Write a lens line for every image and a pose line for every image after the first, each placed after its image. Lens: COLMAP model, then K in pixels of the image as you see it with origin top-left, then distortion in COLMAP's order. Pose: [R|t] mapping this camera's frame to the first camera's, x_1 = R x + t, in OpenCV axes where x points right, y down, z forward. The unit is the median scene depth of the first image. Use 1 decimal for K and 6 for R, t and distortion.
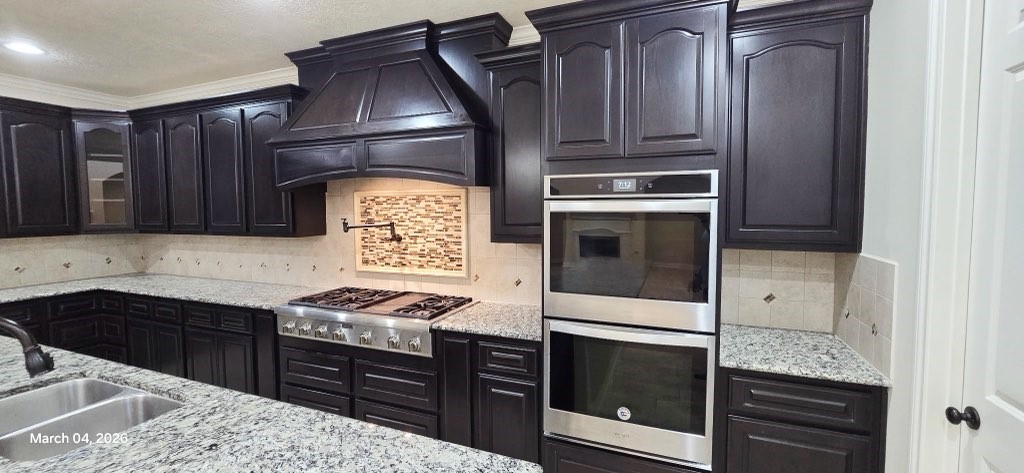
lens RADIAL K [[421.3, 0, 515.7], [0, 421.3, 234.6], [0, 0, 1]] dist [-0.002621, -0.000166]
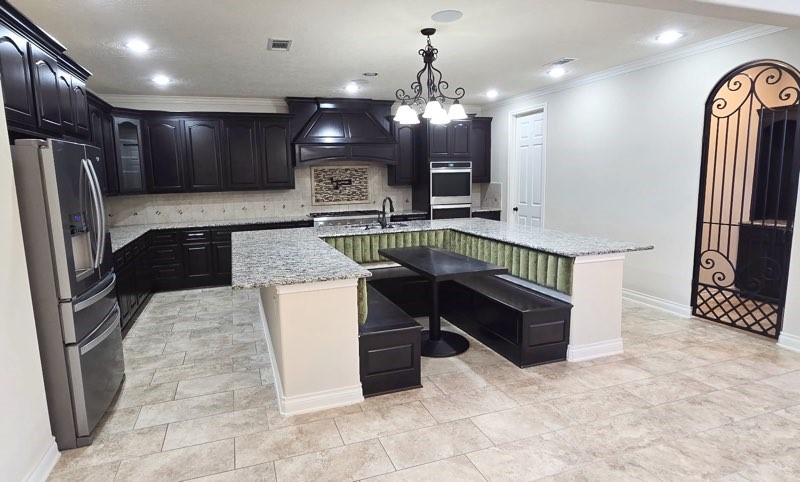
lens RADIAL K [[458.0, 0, 398.5], [0, 458.0, 240.4], [0, 0, 1]] dist [-0.004277, -0.000281]
pose [[0.748705, -0.104845, 0.654560, -1.689190], [0.062440, 0.994177, 0.087823, 0.094343], [-0.659956, -0.024882, 0.750892, -1.041991]]
